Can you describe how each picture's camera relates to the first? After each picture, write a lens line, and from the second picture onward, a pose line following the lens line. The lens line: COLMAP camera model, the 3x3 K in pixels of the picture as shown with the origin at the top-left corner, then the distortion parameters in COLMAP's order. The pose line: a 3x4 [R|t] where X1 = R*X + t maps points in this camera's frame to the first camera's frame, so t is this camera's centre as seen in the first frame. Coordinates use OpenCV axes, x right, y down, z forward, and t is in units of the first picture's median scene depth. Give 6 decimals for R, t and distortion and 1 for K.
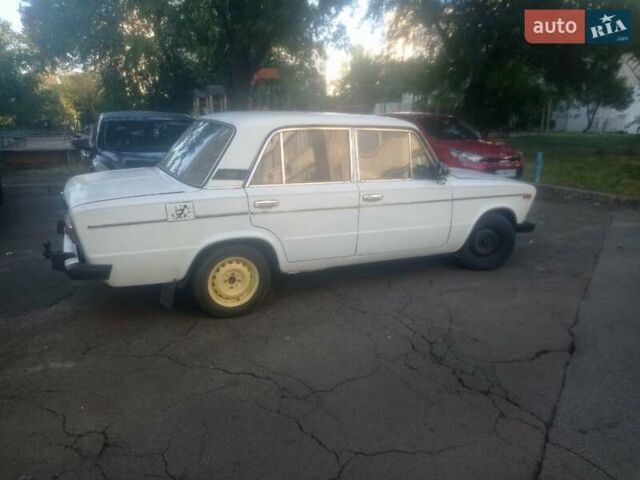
lens RADIAL K [[475.0, 0, 316.2], [0, 475.0, 240.2], [0, 0, 1]] dist [0.040423, -0.013390]
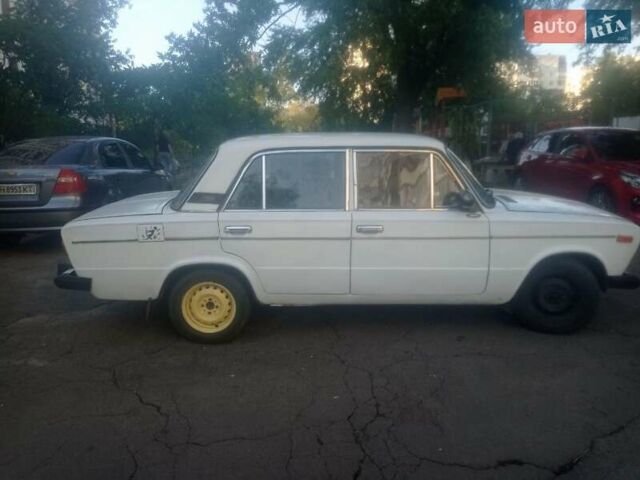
lens RADIAL K [[475.0, 0, 319.8], [0, 475.0, 242.8], [0, 0, 1]] dist [0.040423, -0.013390]
pose [[0.904804, 0.066903, -0.420539, 0.433527], [-0.083503, 0.996283, -0.021164, -0.042789], [0.417560, 0.054266, 0.907028, 0.199849]]
